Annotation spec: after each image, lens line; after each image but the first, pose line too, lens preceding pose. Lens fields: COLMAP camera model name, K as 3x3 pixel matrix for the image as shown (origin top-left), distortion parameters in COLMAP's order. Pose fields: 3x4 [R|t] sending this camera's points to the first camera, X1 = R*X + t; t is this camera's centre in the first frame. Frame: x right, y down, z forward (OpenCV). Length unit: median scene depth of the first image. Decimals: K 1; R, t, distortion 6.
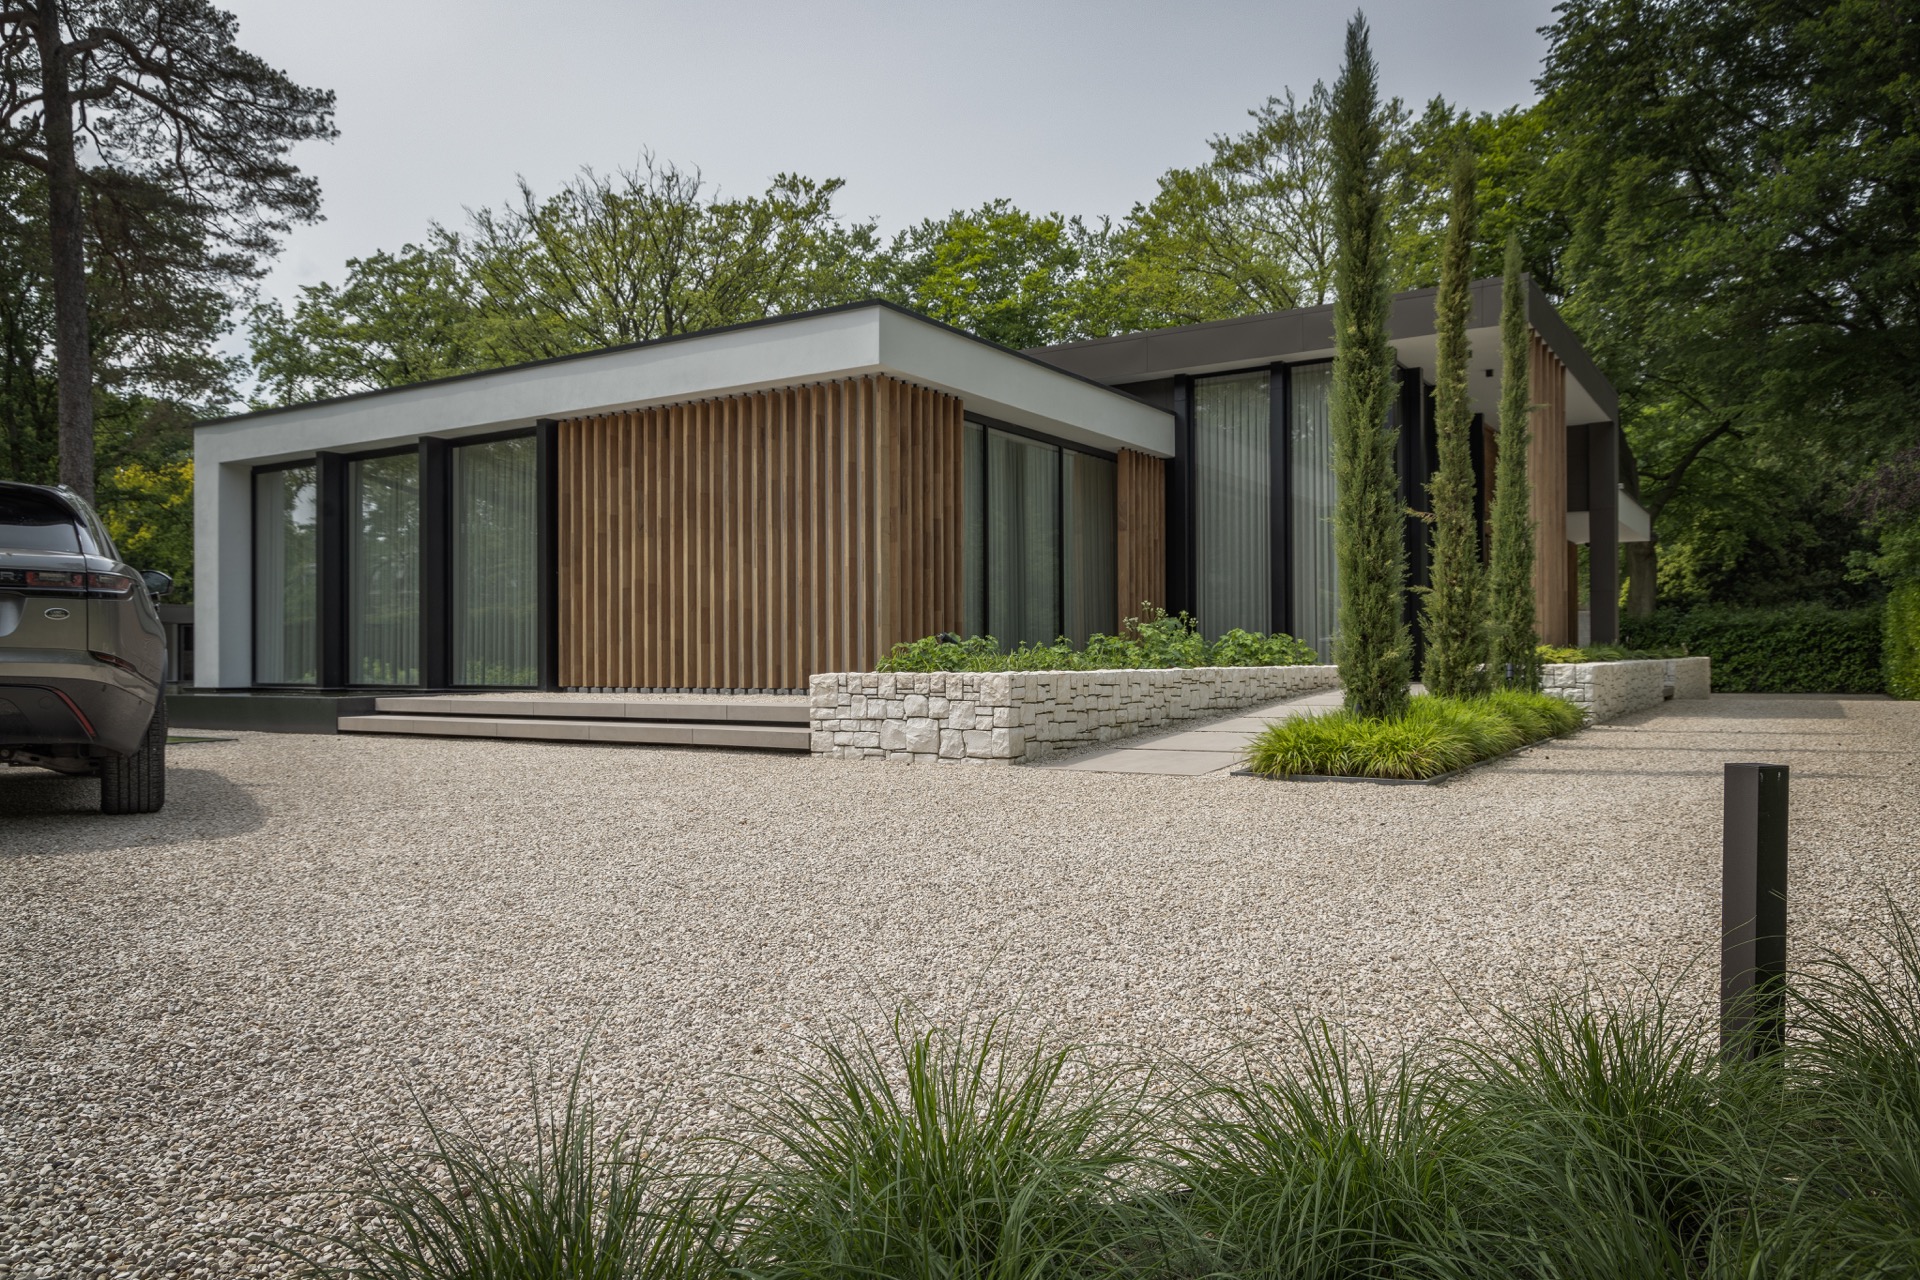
lens RADIAL K [[1330.0, 0, 960.0], [0, 1330.0, 640.0], [0, 0, 1]] dist [0.004911, 0.002760]
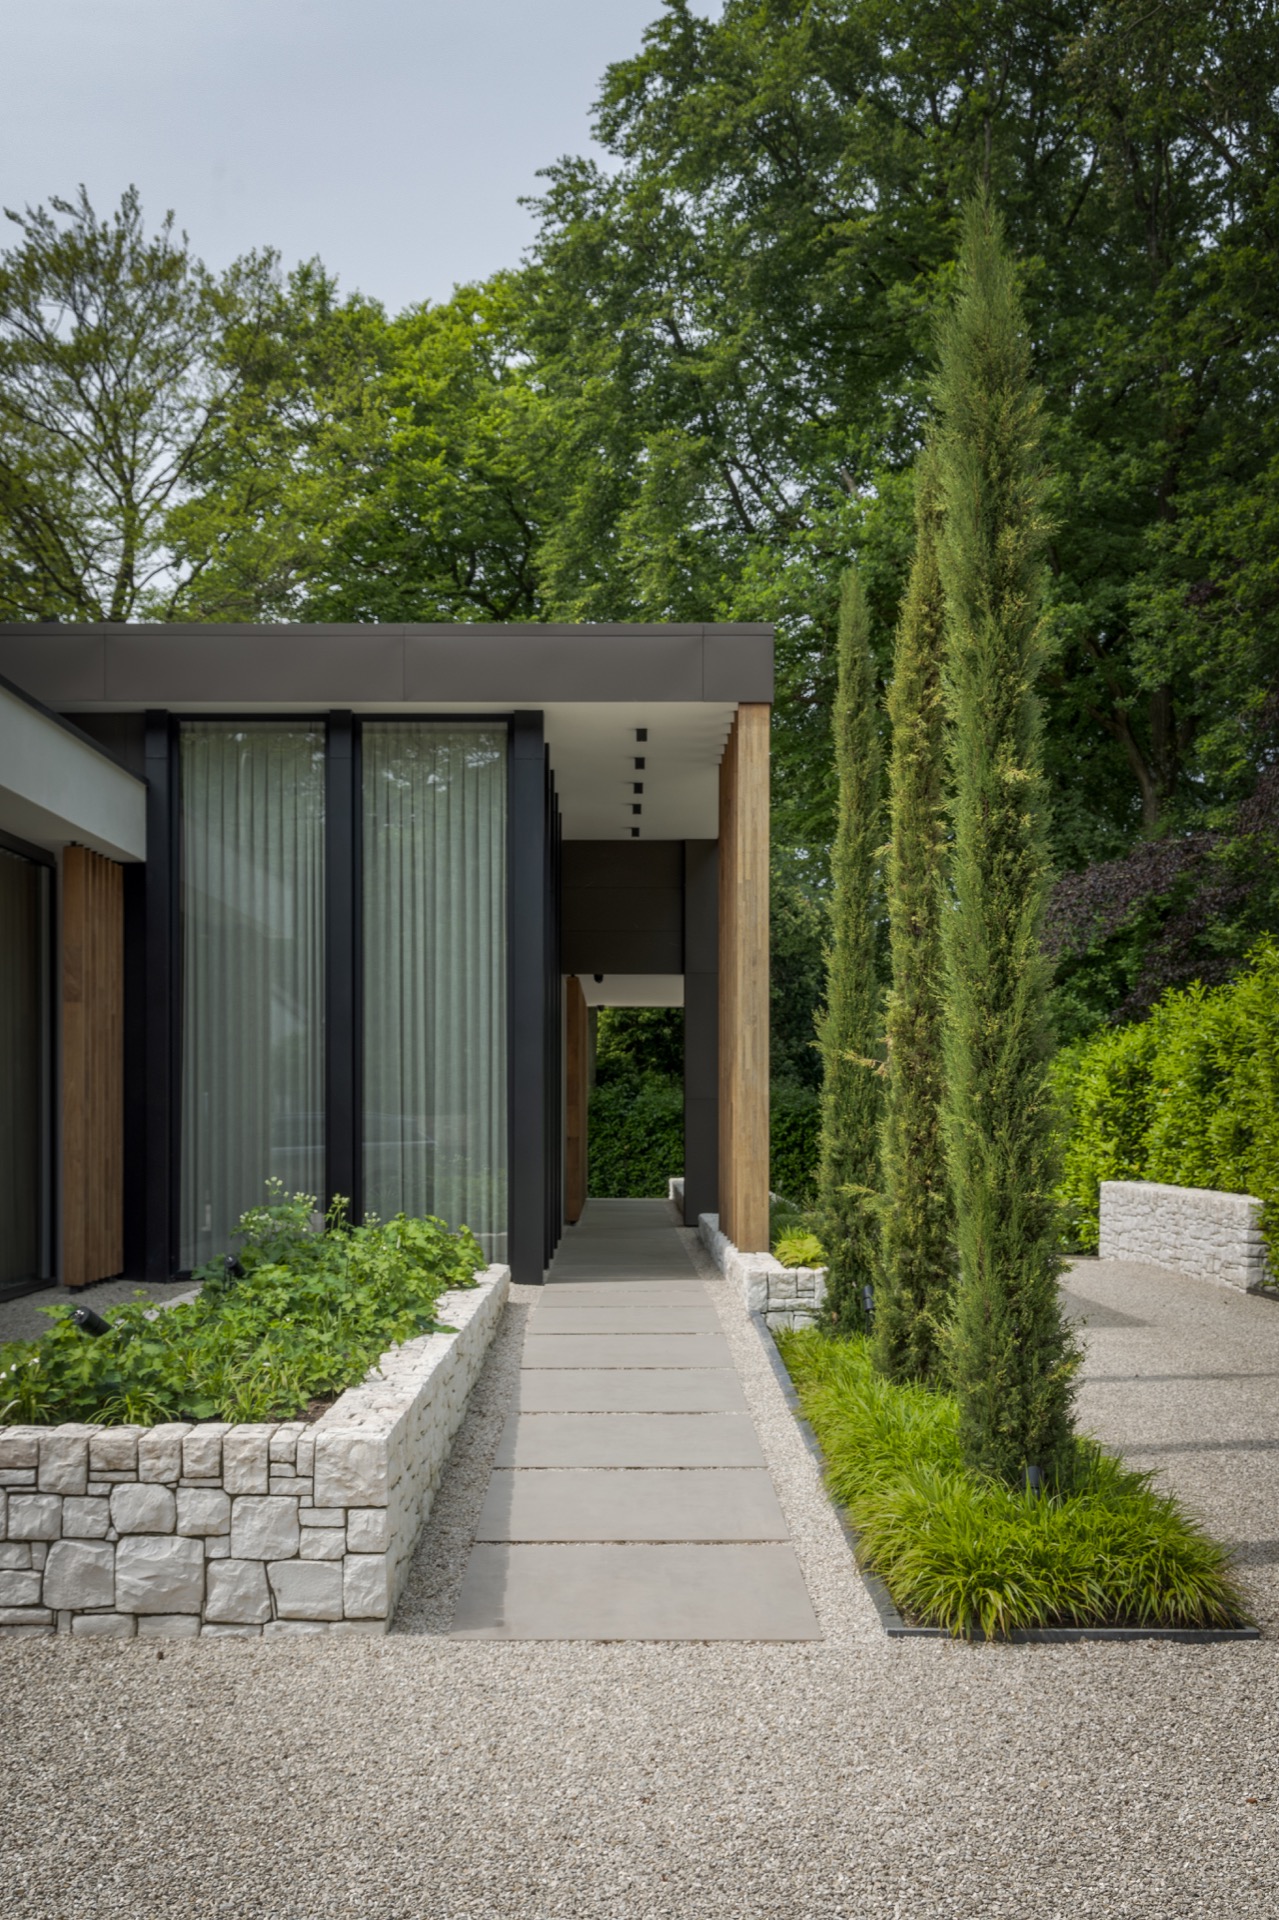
lens RADIAL K [[2169.8, 0, 638.8], [0, 2169.8, 1108.2], [0, 0, 1]] dist [-0.000483, -0.031869]
pose [[0.840705, 0.010048, 0.541401, -0.246742], [-0.015085, 0.999874, 0.004867, -0.077402], [-0.541284, -0.012259, 0.840751, 0.260646]]
